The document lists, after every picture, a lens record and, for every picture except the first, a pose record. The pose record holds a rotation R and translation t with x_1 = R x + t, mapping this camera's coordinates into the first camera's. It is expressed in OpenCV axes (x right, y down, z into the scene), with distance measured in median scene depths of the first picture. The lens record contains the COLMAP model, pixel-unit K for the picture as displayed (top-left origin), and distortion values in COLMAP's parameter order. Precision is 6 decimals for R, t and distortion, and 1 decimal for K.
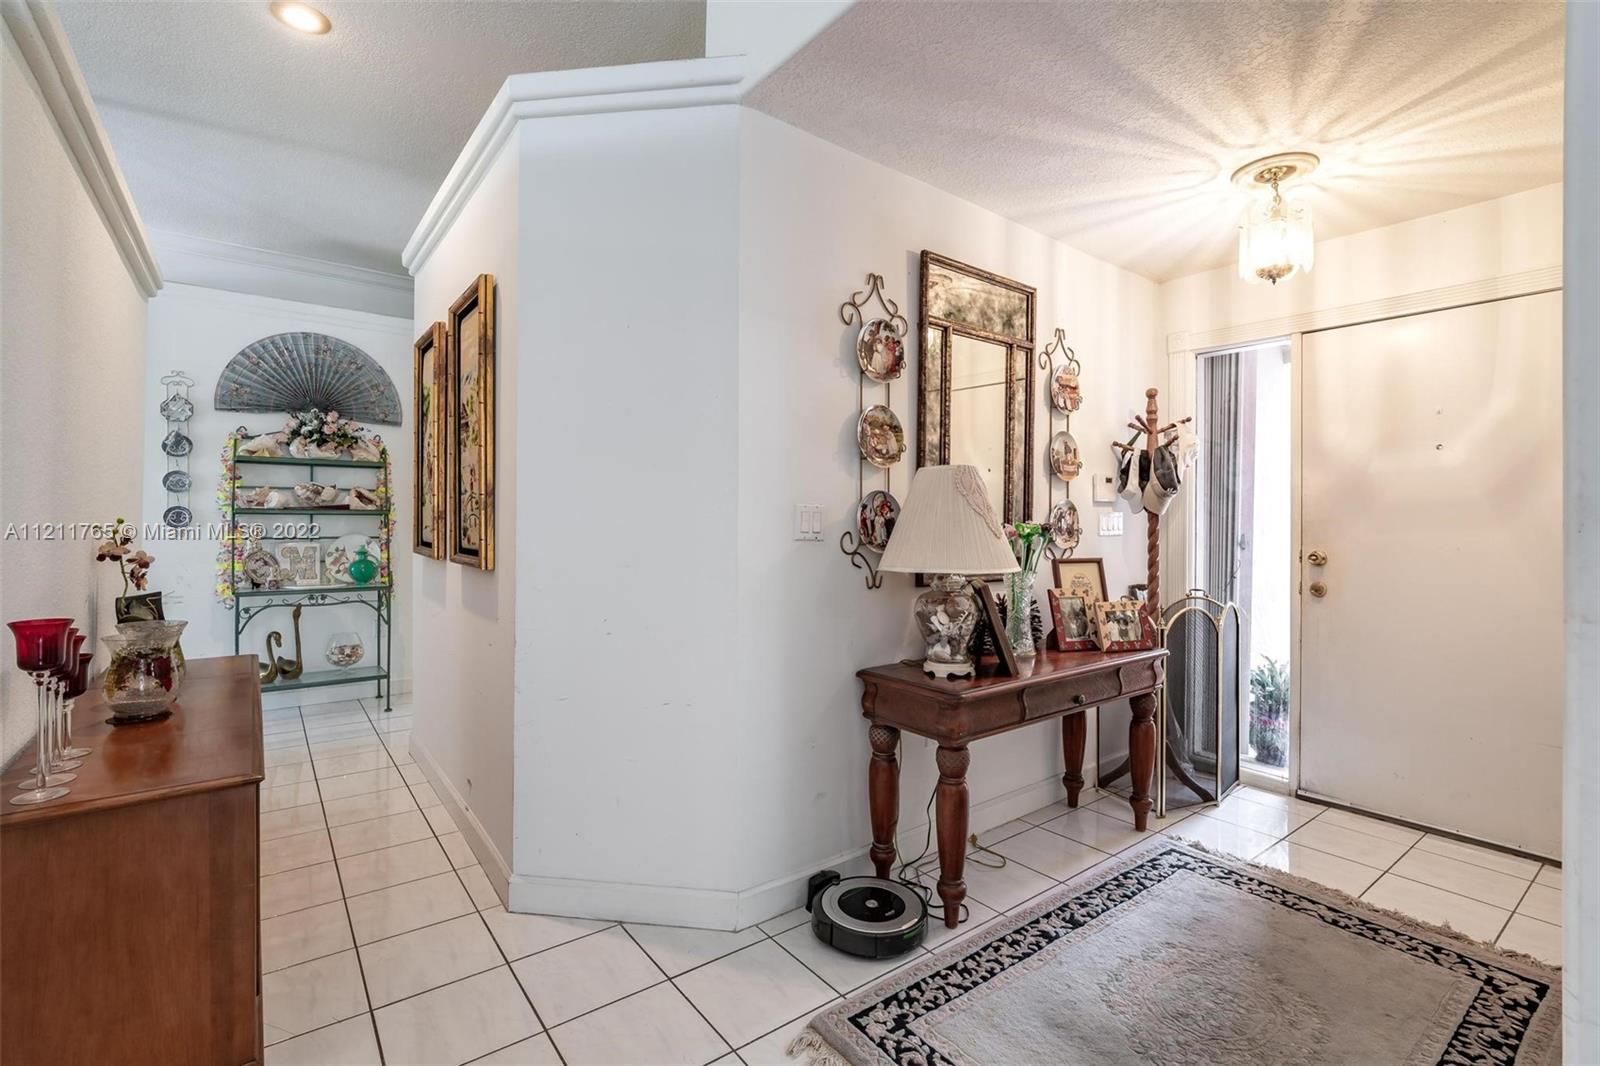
lens RADIAL K [[729.8, 0, 804.2], [0, 729.8, 528.0], [0, 0, 1]] dist [-0.013521, -0.000317]
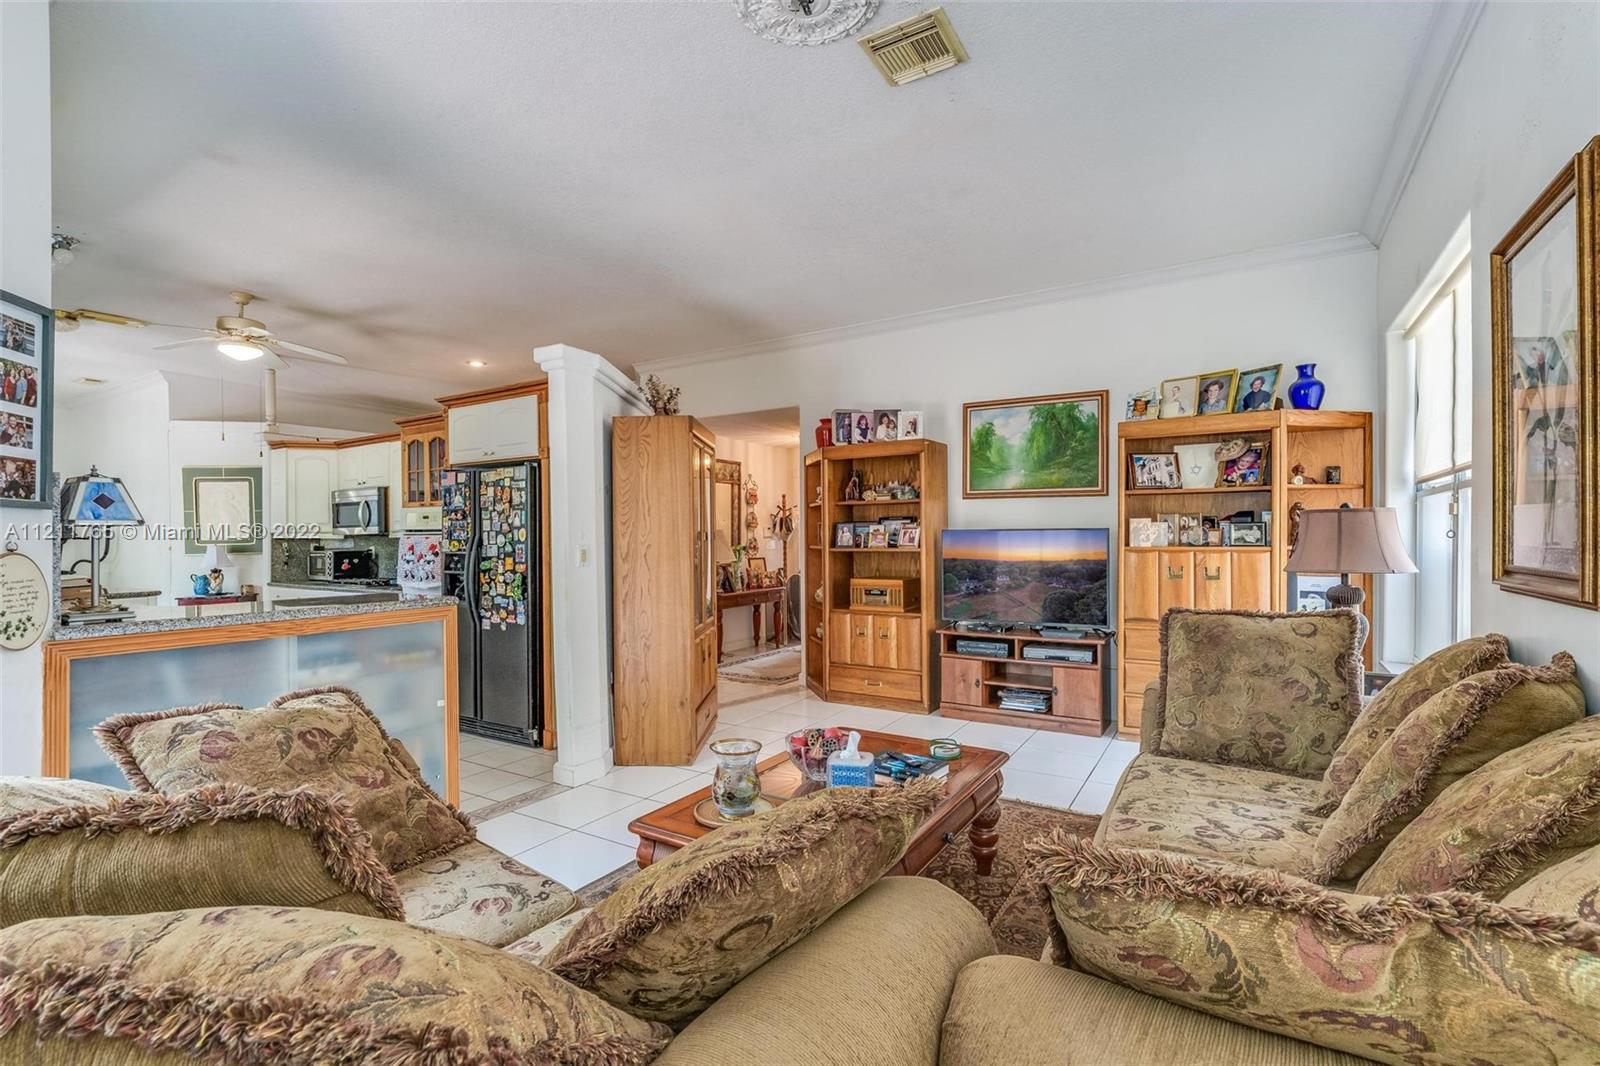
lens RADIAL K [[753.7, 0, 795.9], [0, 753.7, 539.0], [0, 0, 1]] dist [-0.020333, -0.000318]
pose [[0.936285, -0.013137, 0.350996, -0.515232], [0.015129, 0.999881, -0.002933, -0.019725], [-0.350916, 0.008056, 0.936372, -1.817417]]
